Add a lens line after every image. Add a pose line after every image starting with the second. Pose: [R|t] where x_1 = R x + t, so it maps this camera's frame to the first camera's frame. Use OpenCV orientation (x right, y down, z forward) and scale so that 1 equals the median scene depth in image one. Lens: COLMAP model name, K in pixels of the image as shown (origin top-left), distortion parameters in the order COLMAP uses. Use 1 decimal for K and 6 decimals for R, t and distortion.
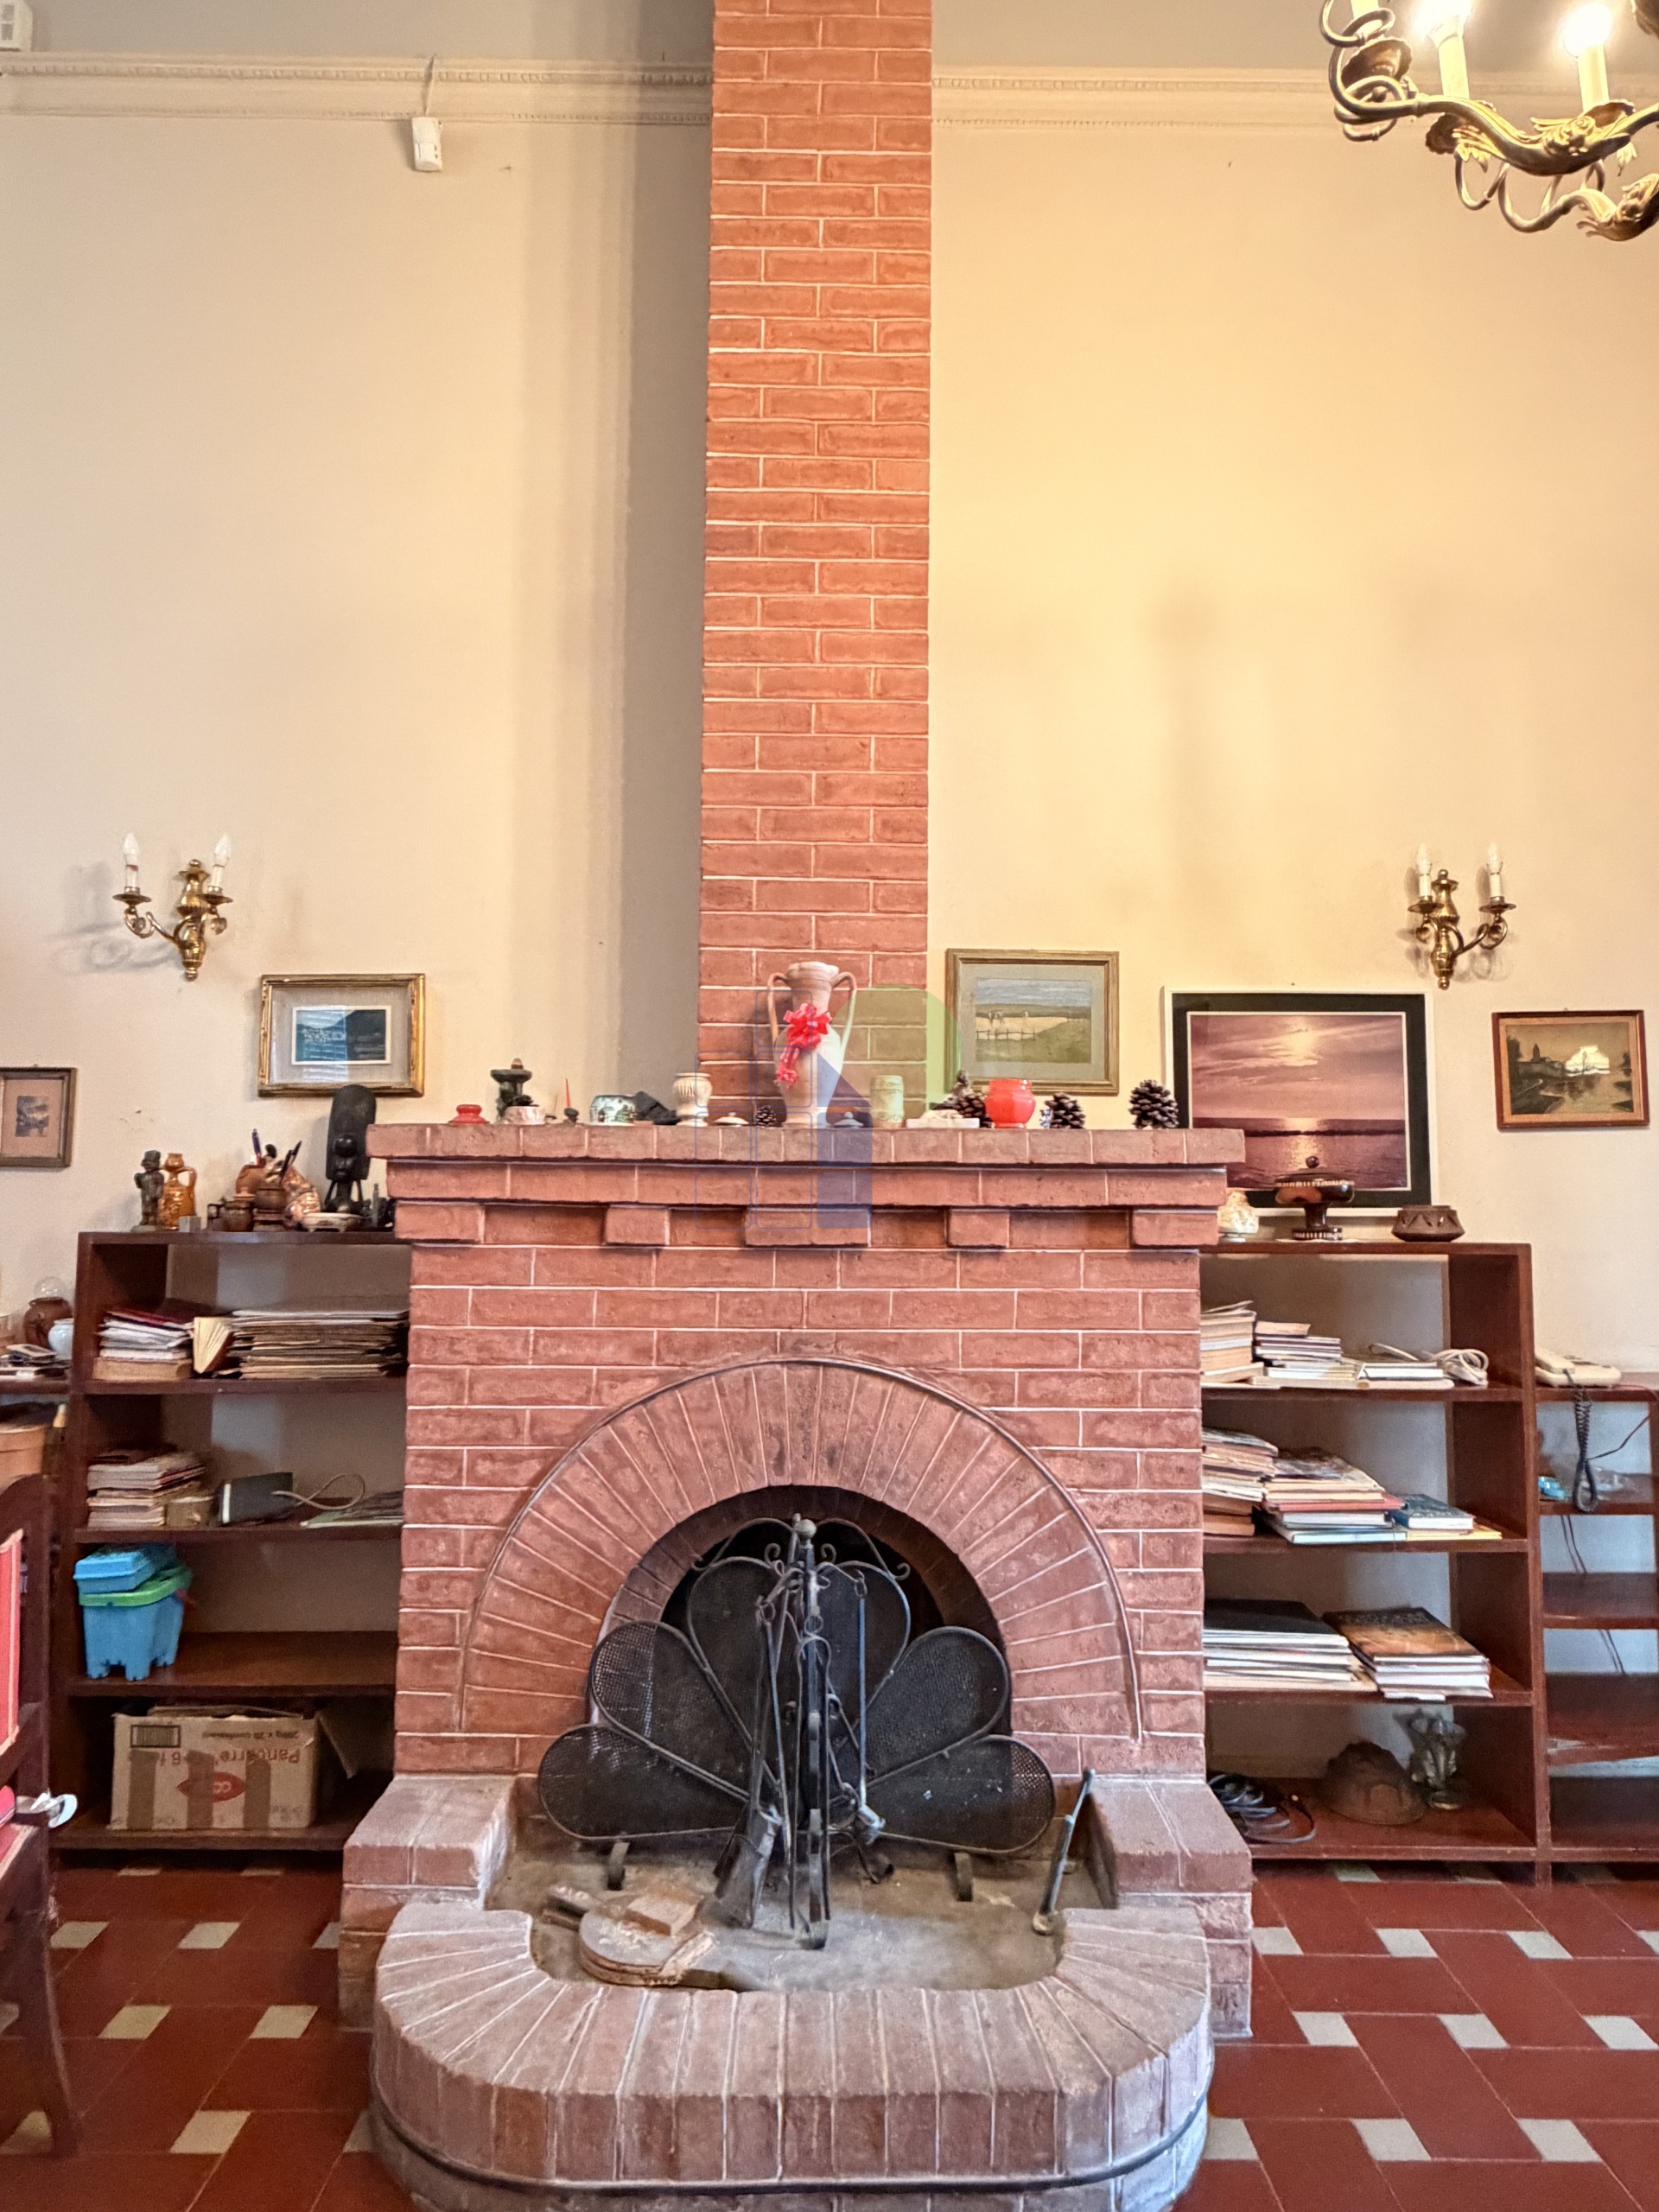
lens RADIAL K [[1257.0, 0, 850.5], [0, 1257.0, 1090.2], [0, 0, 1]] dist [0.003874, -0.000779]
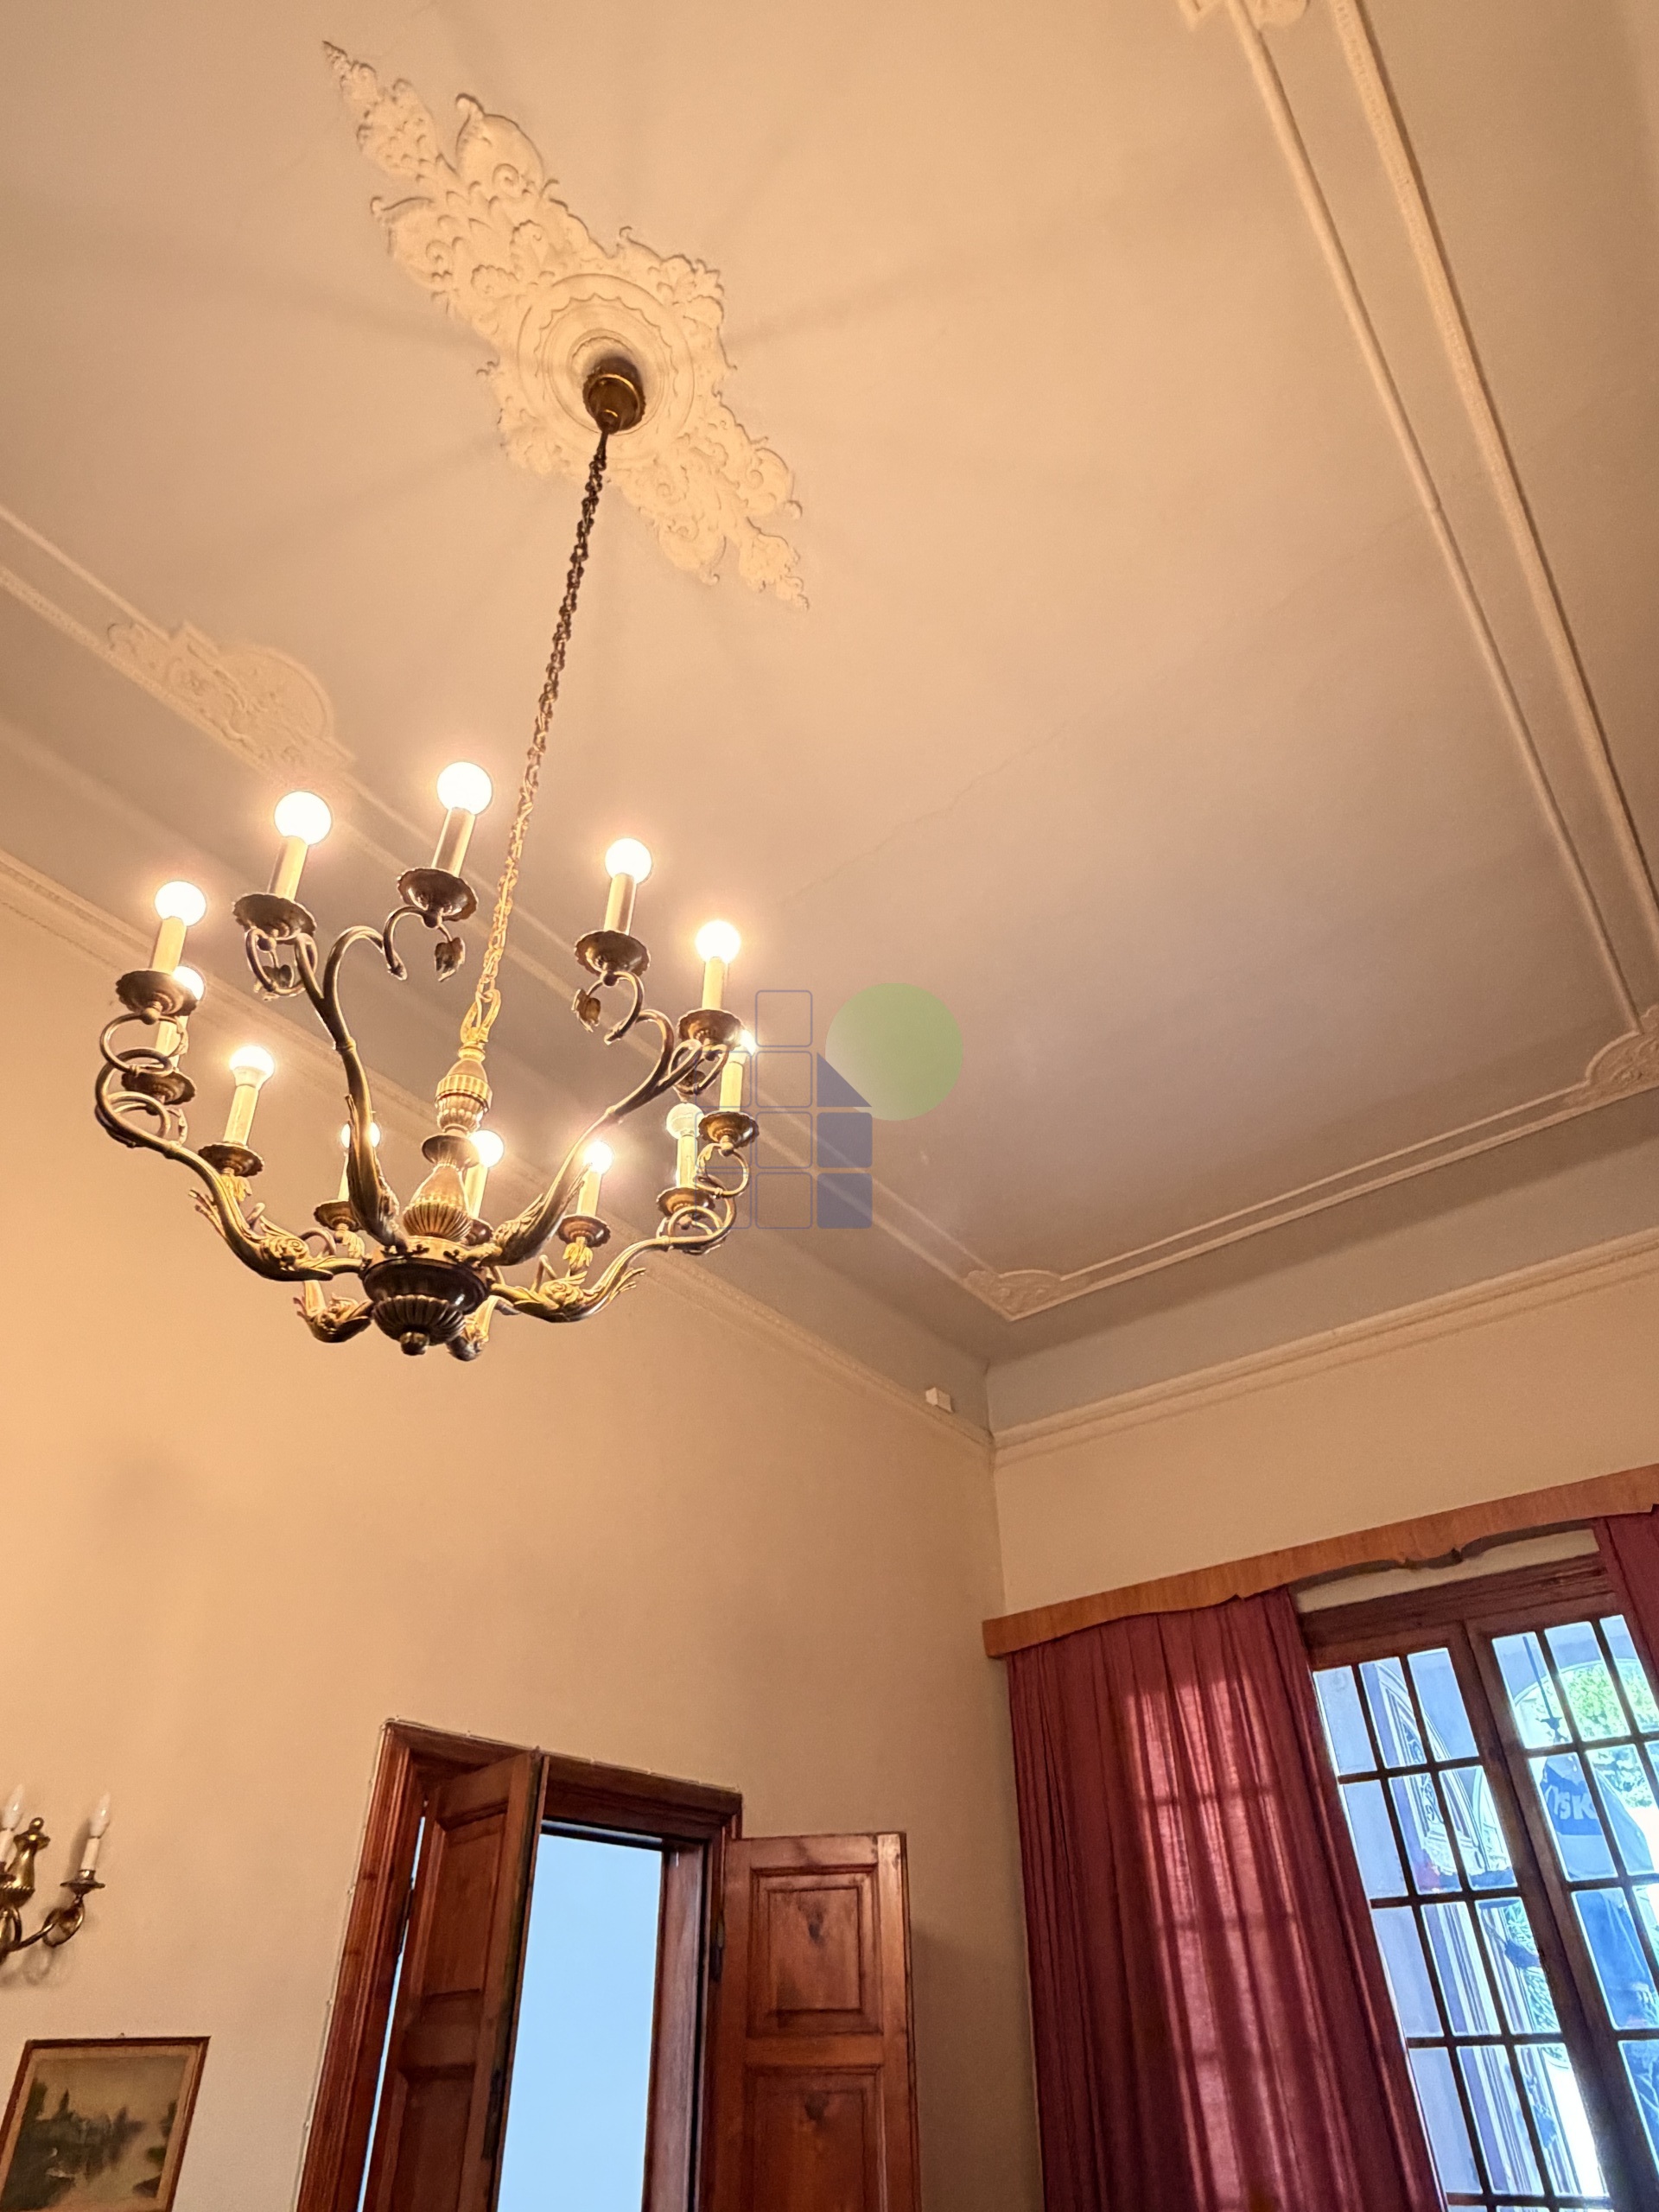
lens RADIAL K [[1257.0, 0, 833.7], [0, 1257.0, 1102.3], [0, 0, 1]] dist [0.003874, -0.000779]
pose [[0.610615, 0.474714, 0.633873, 0.059471], [-0.040374, 0.818038, -0.573745, -0.126682], [-0.790898, 0.324745, 0.518673, 0.029344]]
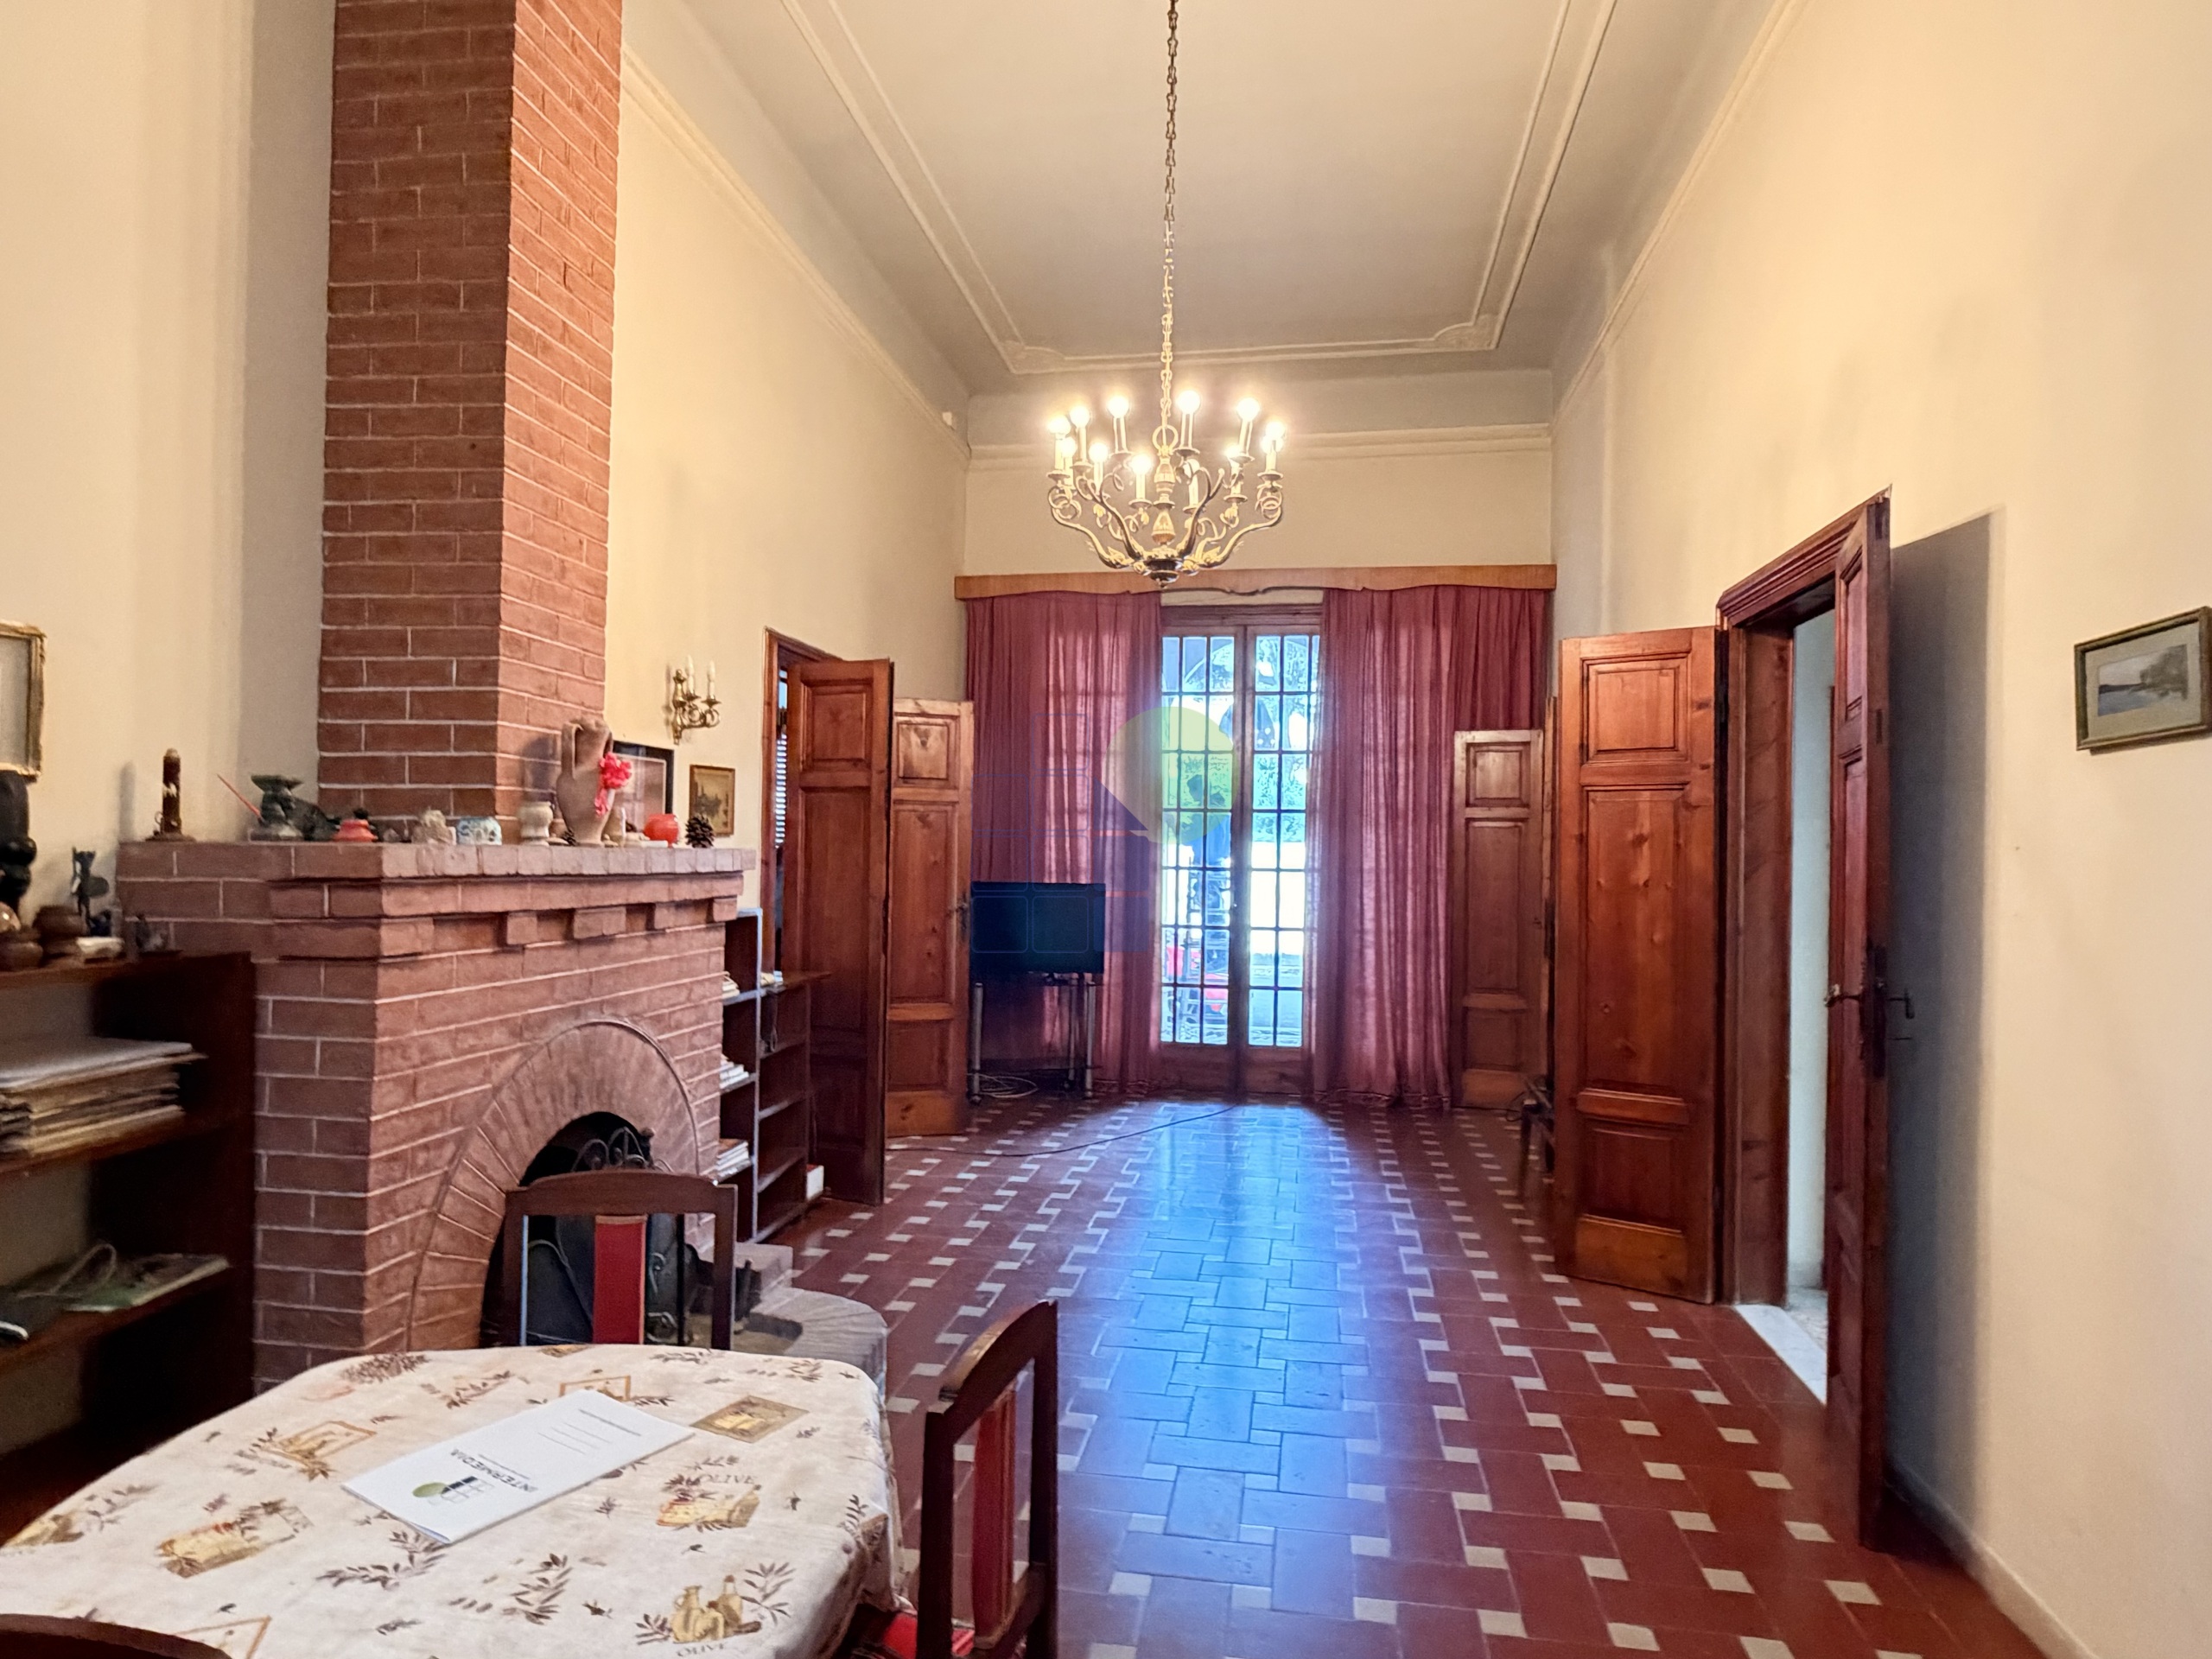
lens RADIAL K [[1257.0, 0, 1116.6], [0, 1257.0, 839.4], [0, 0, 1]] dist [0.003874, -0.000779]
pose [[0.165359, 0.007630, 0.986204, -1.133728], [-0.098095, 0.995139, 0.008749, -0.039245], [-0.981343, -0.098189, 0.165304, 0.228397]]
